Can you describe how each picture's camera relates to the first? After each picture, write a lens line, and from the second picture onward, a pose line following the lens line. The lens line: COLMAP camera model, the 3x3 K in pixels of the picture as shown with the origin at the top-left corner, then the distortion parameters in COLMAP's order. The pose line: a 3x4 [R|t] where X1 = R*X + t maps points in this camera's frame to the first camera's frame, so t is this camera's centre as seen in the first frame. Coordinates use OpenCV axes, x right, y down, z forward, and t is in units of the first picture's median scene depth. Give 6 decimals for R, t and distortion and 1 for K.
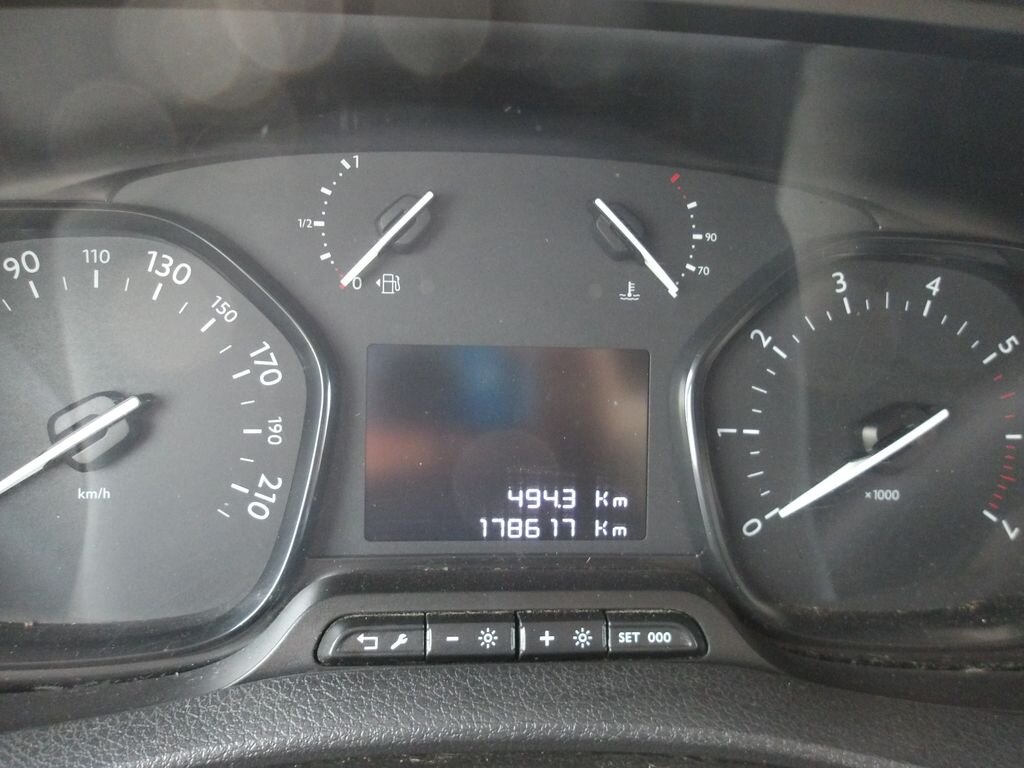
lens RADIAL K [[869.0, 0, 512.0], [0, 869.0, 384.0], [0, 0, 1]] dist [-0.002474, -0.002270]
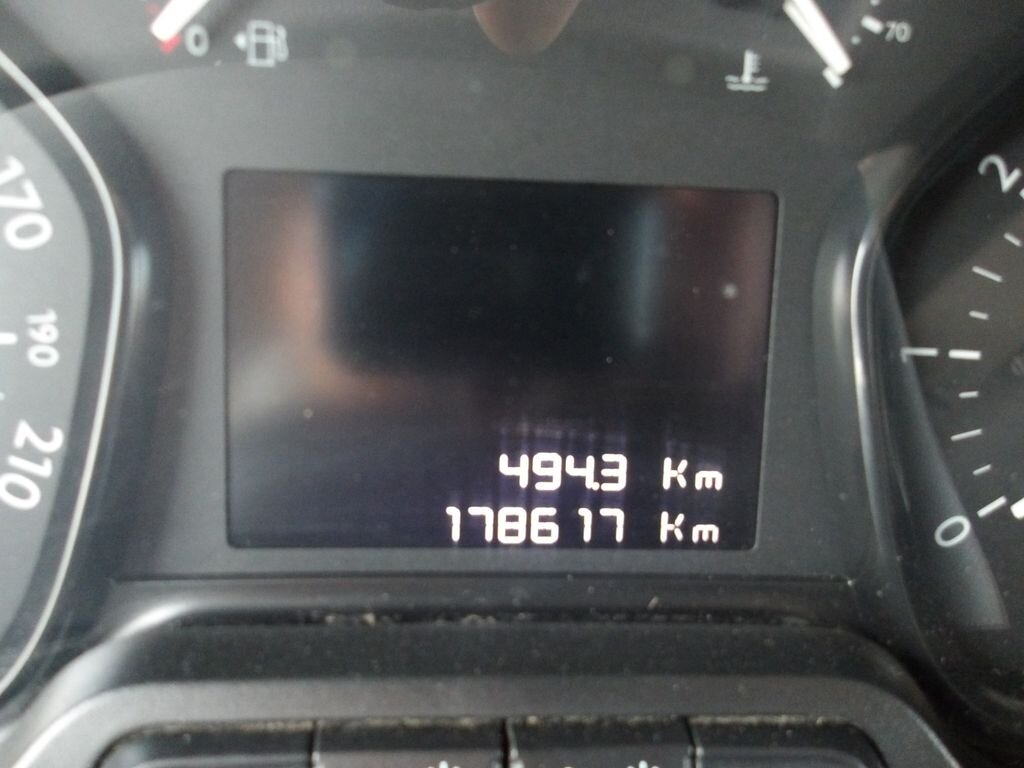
lens RADIAL K [[869.0, 0, 512.0], [0, 869.0, 384.0], [0, 0, 1]] dist [-0.002474, -0.002270]
pose [[0.999603, 0.018070, -0.021613, 0.013329], [-0.015588, 0.993815, 0.109949, 0.019461], [0.023466, -0.109569, 0.993702, 0.472383]]
